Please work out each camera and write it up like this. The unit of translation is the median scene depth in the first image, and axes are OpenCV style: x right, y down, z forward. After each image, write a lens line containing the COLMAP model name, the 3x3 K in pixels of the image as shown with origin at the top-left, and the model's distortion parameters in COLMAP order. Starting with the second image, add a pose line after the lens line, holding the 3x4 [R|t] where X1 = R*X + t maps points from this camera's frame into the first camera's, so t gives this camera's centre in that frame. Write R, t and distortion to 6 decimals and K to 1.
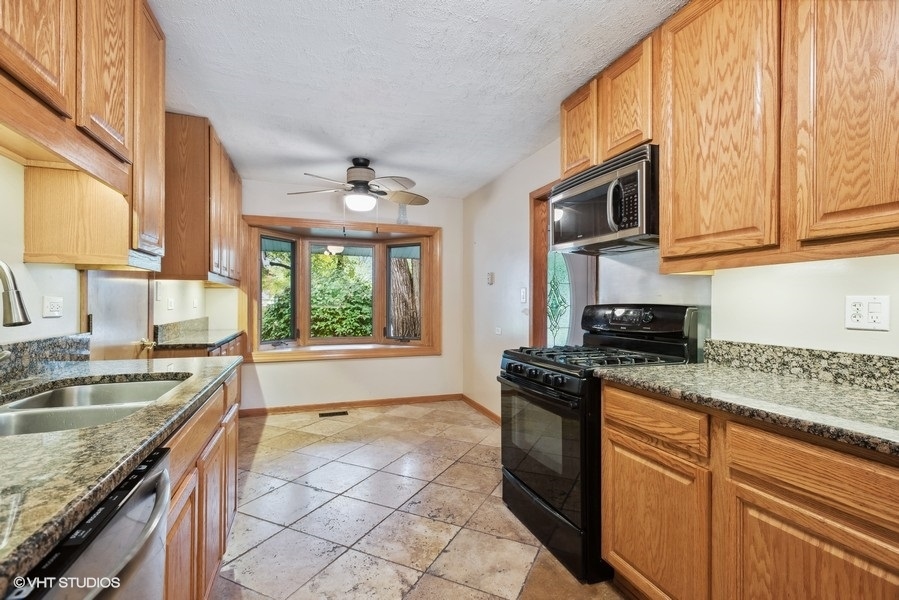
lens RADIAL K [[421.7, 0, 450.0], [0, 421.7, 300.5], [0, 0, 1]] dist [-0.000006, -0.000001]
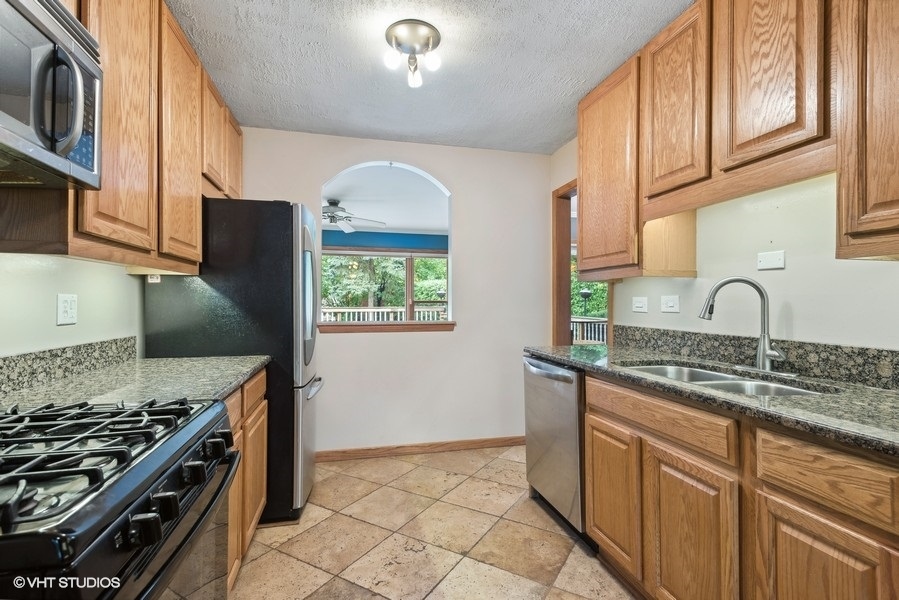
lens RADIAL K [[421.7, 0, 449.4], [0, 421.7, 300.9], [0, 0, 1]] dist [-0.000006, -0.000001]
pose [[-0.996030, -0.008327, 0.088632, -0.119095], [-0.009027, 0.999931, -0.007502, 0.004677], [-0.088563, -0.008273, -0.996036, 1.832401]]
